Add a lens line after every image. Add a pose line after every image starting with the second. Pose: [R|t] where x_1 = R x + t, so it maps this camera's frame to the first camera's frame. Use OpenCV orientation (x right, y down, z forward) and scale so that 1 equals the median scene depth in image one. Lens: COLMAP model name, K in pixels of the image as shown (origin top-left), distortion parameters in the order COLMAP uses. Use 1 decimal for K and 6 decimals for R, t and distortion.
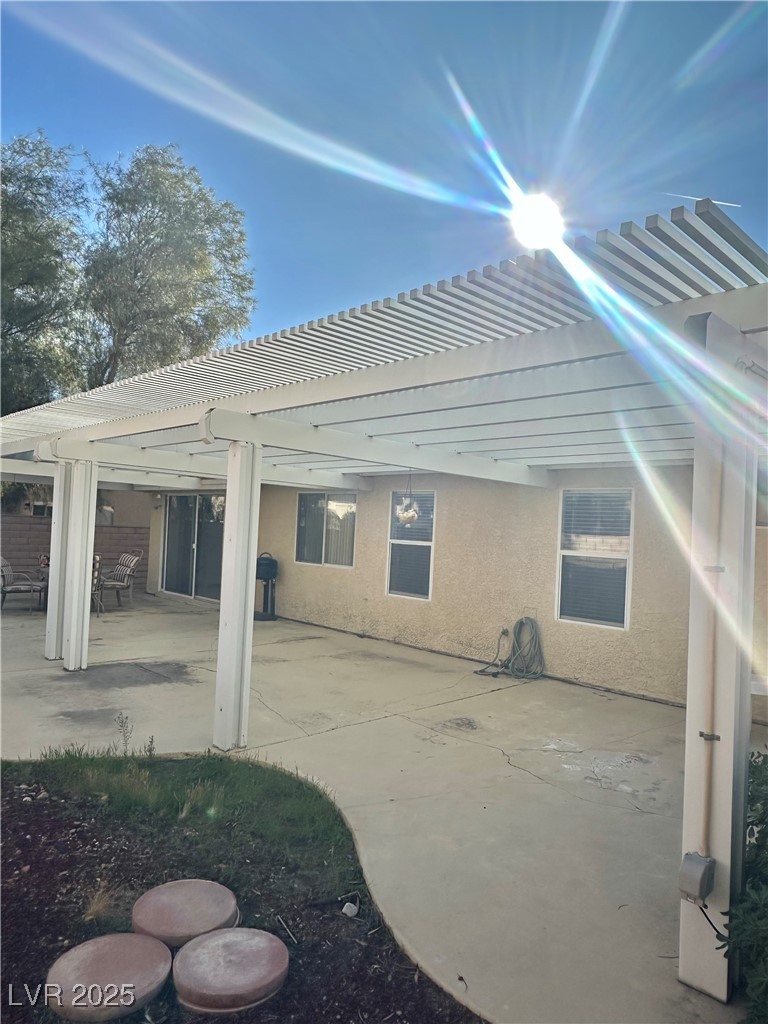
lens RADIAL K [[678.3, 0, 375.6], [0, 678.3, 517.2], [0, 0, 1]] dist [-0.004397, 0.002093]
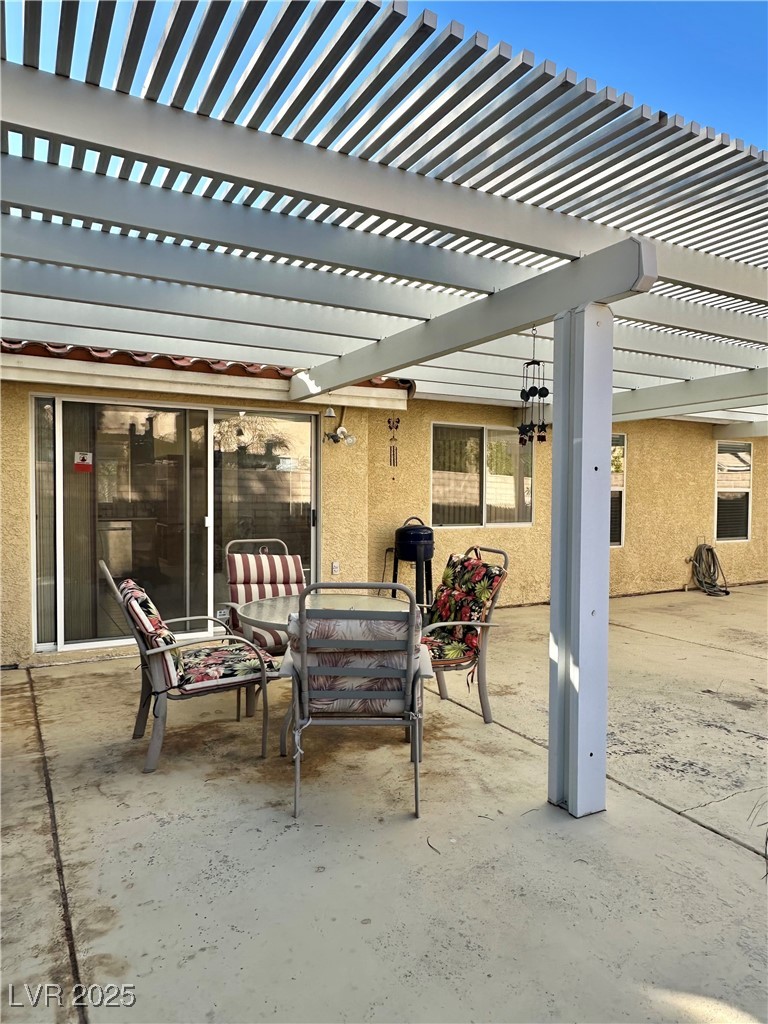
lens RADIAL K [[678.3, 0, 377.8], [0, 678.3, 510.4], [0, 0, 1]] dist [-0.004397, 0.002093]
pose [[0.260588, -0.073500, 0.962648, -1.497753], [-0.009166, 0.996865, 0.078594, -0.005380], [-0.965407, -0.029304, 0.259097, 1.698894]]
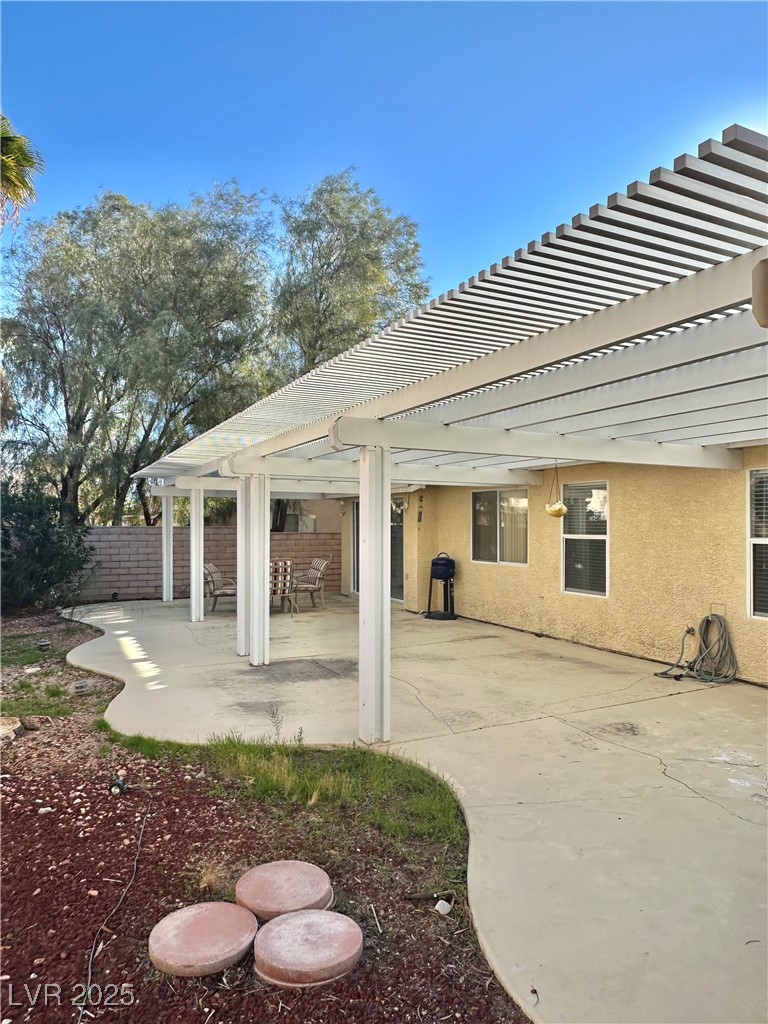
lens RADIAL K [[678.3, 0, 379.3], [0, 678.3, 514.2], [0, 0, 1]] dist [-0.004397, 0.002093]
pose [[0.953178, -0.051247, -0.298036, 0.100828], [0.049863, 0.998681, -0.012249, 0.004976], [0.298271, -0.003185, 0.954476, 0.012169]]
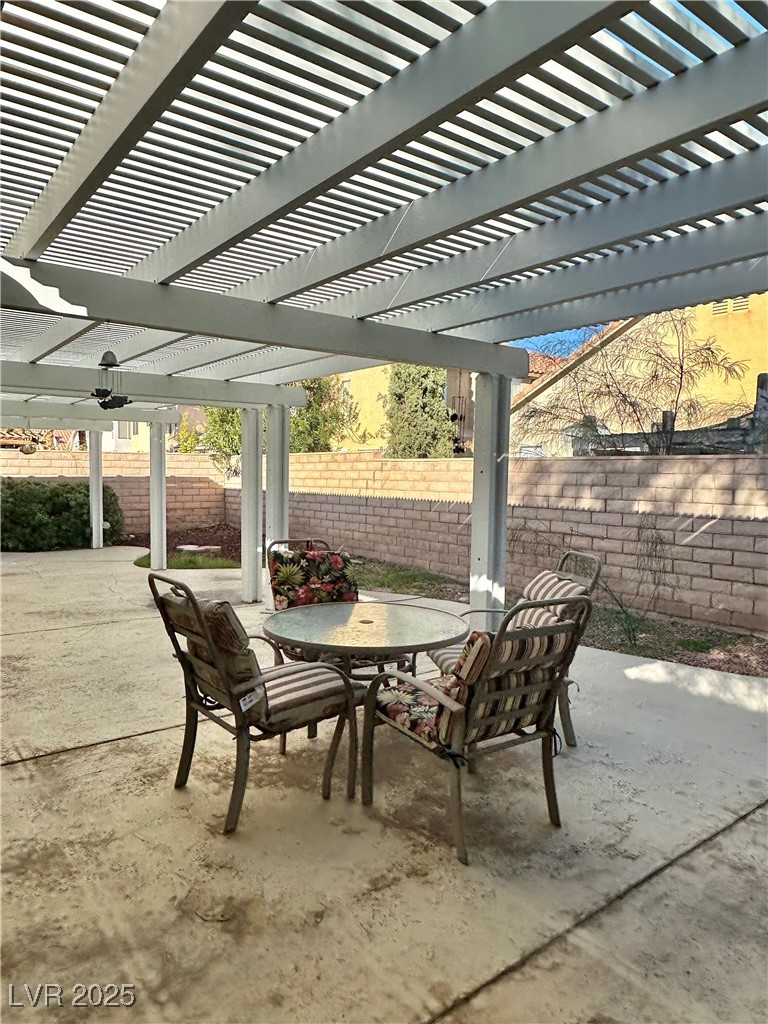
lens RADIAL K [[678.3, 0, 382.5], [0, 678.3, 512.6], [0, 0, 1]] dist [-0.004397, 0.002093]
pose [[-0.992738, -0.067177, 0.099795, -0.918998], [-0.062876, 0.996977, 0.045641, 0.022788], [-0.102559, 0.039035, -0.993961, 2.523875]]
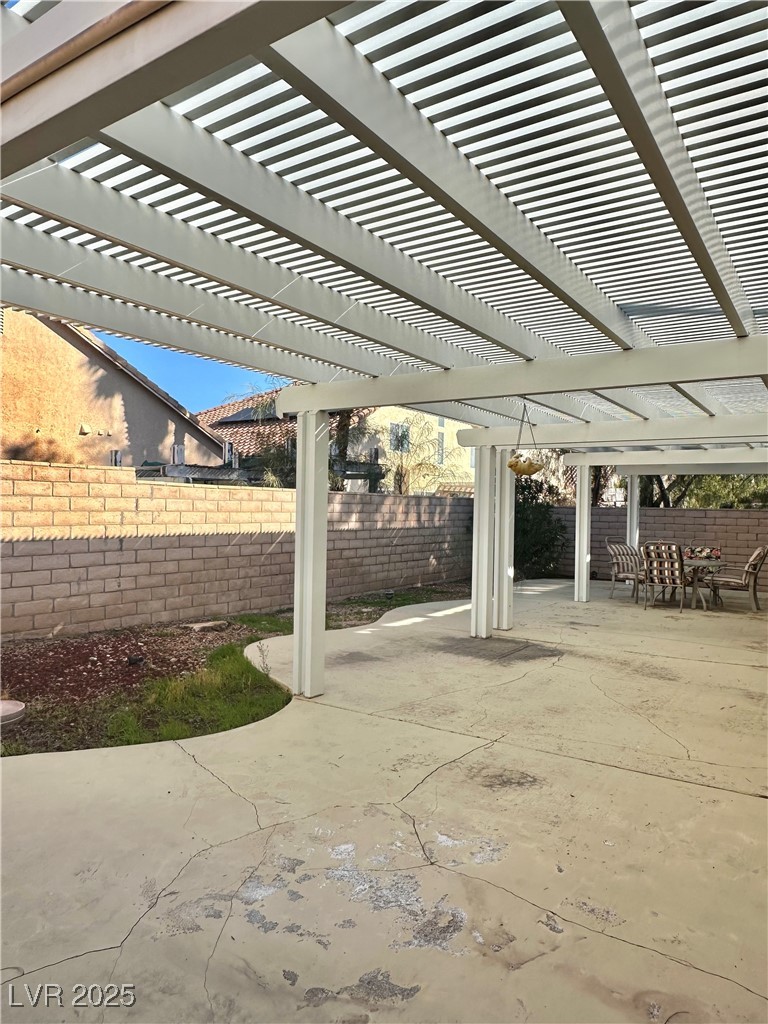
lens RADIAL K [[678.3, 0, 376.8], [0, 678.3, 511.0], [0, 0, 1]] dist [-0.004397, 0.002093]
pose [[0.207114, -0.039209, -0.977531, 0.738200], [0.008751, 0.999231, -0.038225, 0.075547], [0.978278, -0.000637, 0.207298, 0.748215]]
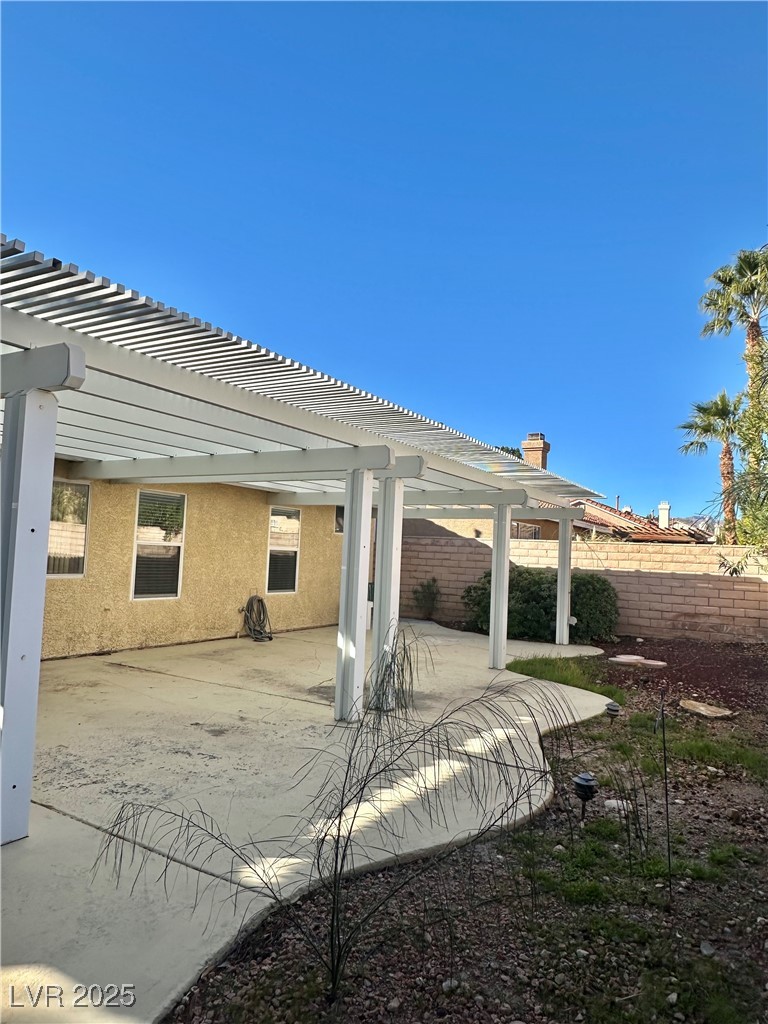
lens RADIAL K [[678.3, 0, 380.1], [0, 678.3, 511.5], [0, 0, 1]] dist [-0.004397, 0.002093]
pose [[-0.269945, -0.003365, 0.962870, -1.605312], [-0.075214, 0.997012, -0.017602, -0.026164], [-0.959934, -0.077173, -0.269391, 1.548860]]
